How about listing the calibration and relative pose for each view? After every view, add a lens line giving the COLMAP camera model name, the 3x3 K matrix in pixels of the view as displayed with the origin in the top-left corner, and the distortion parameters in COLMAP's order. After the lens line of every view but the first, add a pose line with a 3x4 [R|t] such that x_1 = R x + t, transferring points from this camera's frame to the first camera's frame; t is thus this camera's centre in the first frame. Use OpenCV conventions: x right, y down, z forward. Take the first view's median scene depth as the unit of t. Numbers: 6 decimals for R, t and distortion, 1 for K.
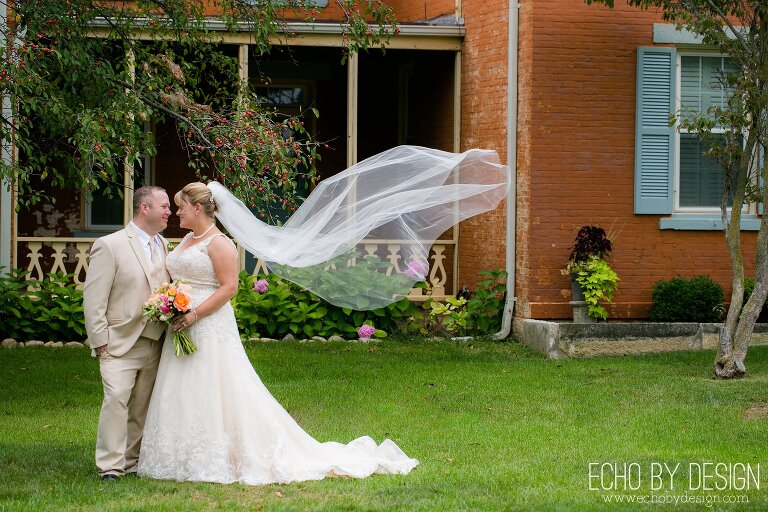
lens RADIAL K [[2196.6, 0, 383.6], [0, 2196.6, 259.0], [0, 0, 1]] dist [0.007374, 0.000000]
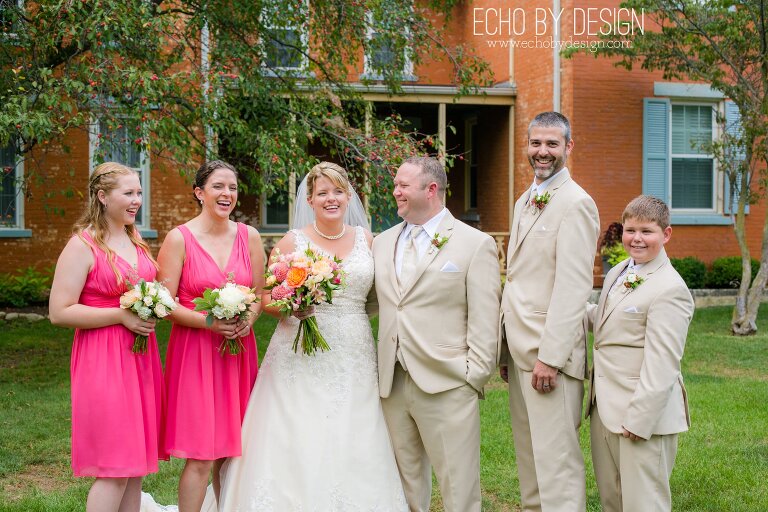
lens RADIAL K [[1102.4, 0, 383.7], [0, 1102.4, 256.2], [0, 0, 1]] dist [-0.139661, 0.000000]
pose [[0.999659, -0.008255, -0.024782, -0.038882], [0.008610, 0.999861, 0.014281, -0.004224], [0.024661, -0.014490, 0.999591, 0.278721]]
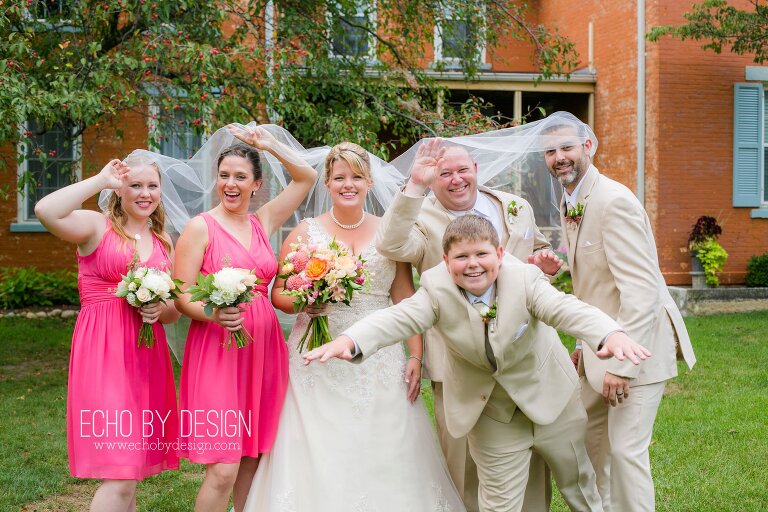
lens RADIAL K [[1102.4, 0, 377.2], [0, 1102.4, 249.8], [0, 0, 1]] dist [-0.139661, 0.000000]
pose [[0.996134, -0.007408, -0.087530, -0.046611], [0.008359, 0.999910, 0.010503, -0.002782], [0.087444, -0.011194, 0.996107, 0.316836]]
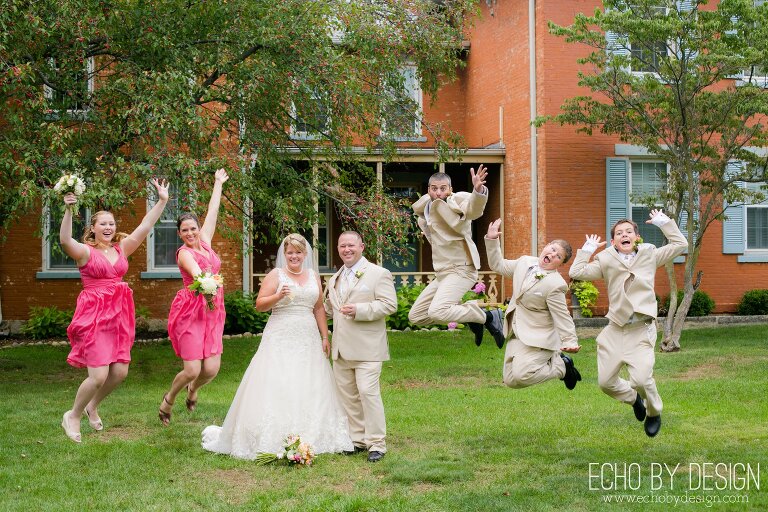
lens RADIAL K [[1102.4, 0, 385.9], [0, 1102.4, 254.3], [0, 0, 1]] dist [-0.139661, 0.000000]
pose [[0.997592, -0.018491, -0.066851, -0.001024], [0.016840, 0.999541, -0.025183, -0.001749], [0.067286, 0.023997, 0.997445, 0.132953]]
